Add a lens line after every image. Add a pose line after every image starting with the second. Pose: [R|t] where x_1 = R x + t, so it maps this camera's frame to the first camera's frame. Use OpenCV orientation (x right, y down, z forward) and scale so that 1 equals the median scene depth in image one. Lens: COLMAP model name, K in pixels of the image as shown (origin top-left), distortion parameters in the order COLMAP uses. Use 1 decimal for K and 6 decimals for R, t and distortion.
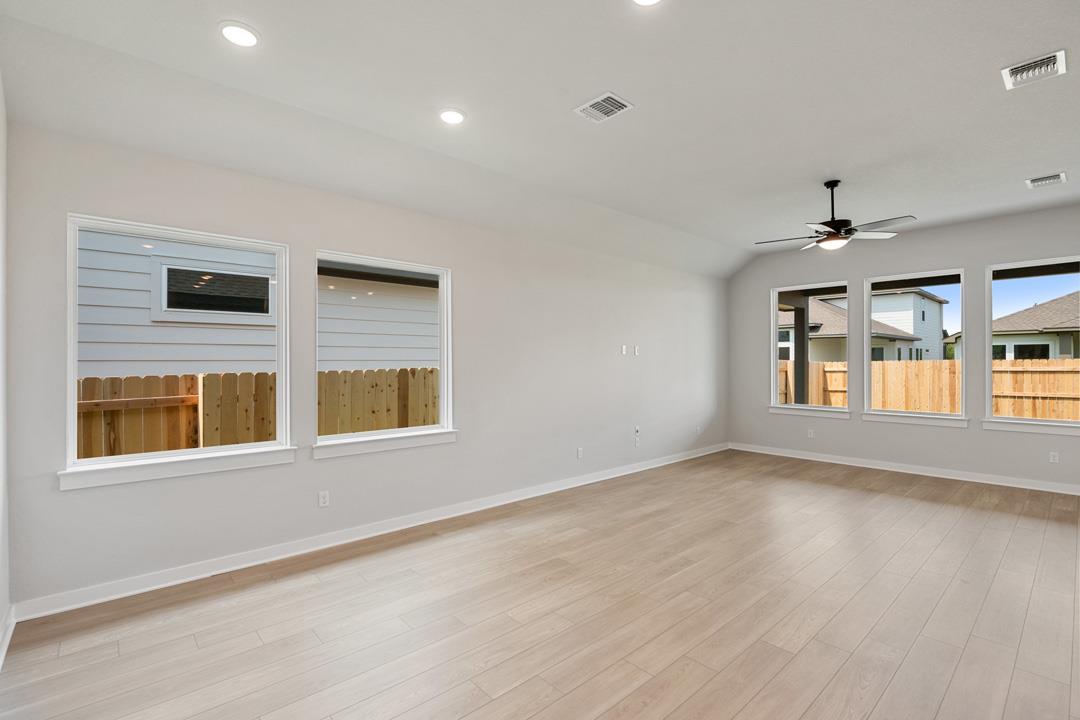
lens RADIAL K [[493.0, 0, 540.0], [0, 493.0, 360.0], [0, 0, 1]] dist [-0.001013, -0.000641]
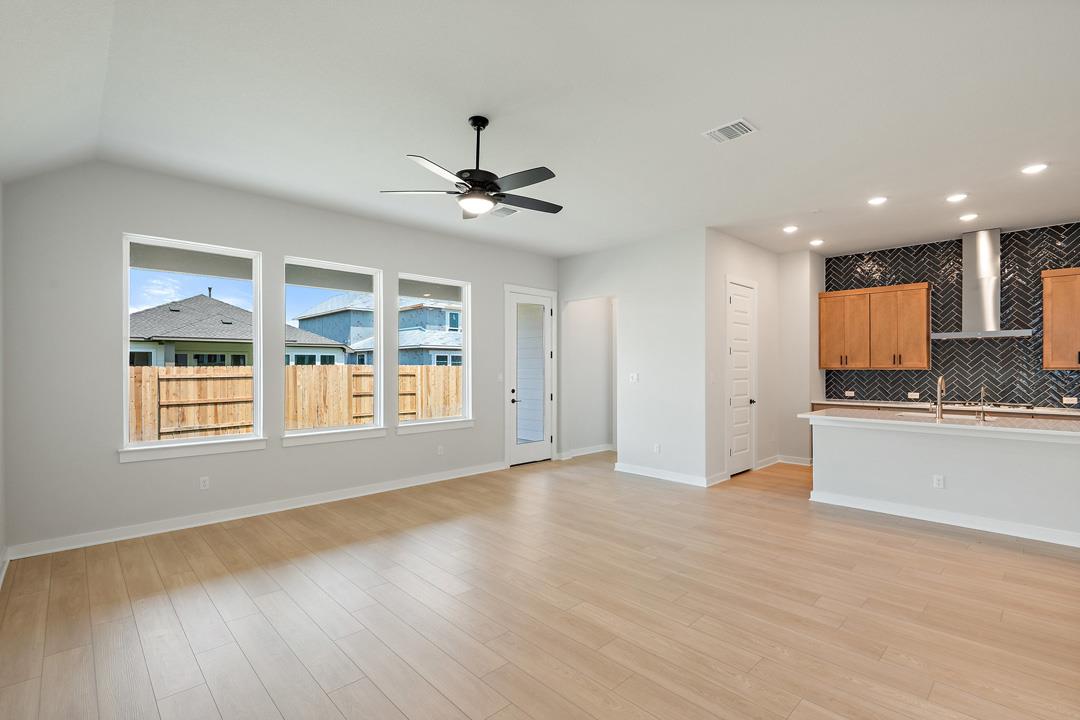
lens RADIAL K [[495.9, 0, 541.6], [0, 495.9, 367.2], [0, 0, 1]] dist [-0.002226, -0.000725]
pose [[-0.029492, 0.002499, 0.999562, -0.088235], [-0.001711, 0.999995, -0.002551, 0.003381], [-0.999564, -0.001785, -0.029487, 0.579976]]
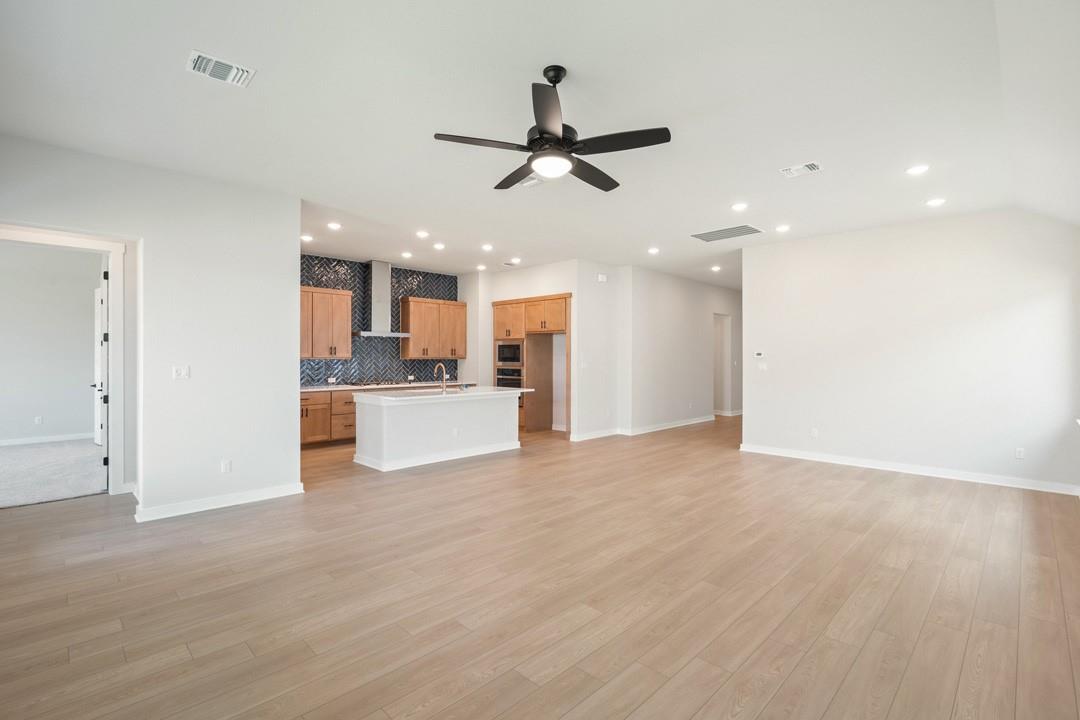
lens RADIAL K [[493.0, 0, 540.0], [0, 493.0, 360.0], [0, 0, 1]] dist [-0.001013, -0.000641]
pose [[-0.998303, 0.000052, -0.058228, 0.405385], [-0.000090, 0.999997, 0.002423, 0.003660], [0.058228, 0.002424, -0.998300, 1.012700]]
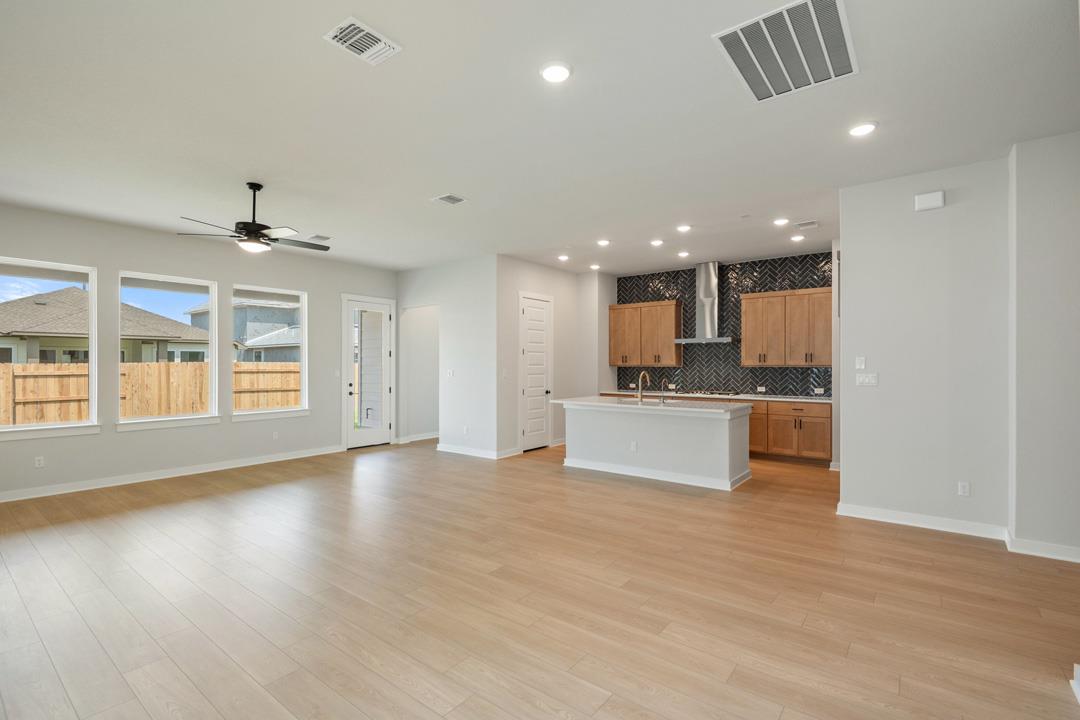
lens RADIAL K [[495.5, 0, 540.4], [0, 495.5, 364.7], [0, 0, 1]] dist [-0.002366, -0.000820]
pose [[-0.173461, 0.001179, 0.984840, -0.308064], [-0.001901, 0.999997, -0.001531, 0.002345], [-0.984839, -0.002138, -0.173459, 0.377687]]
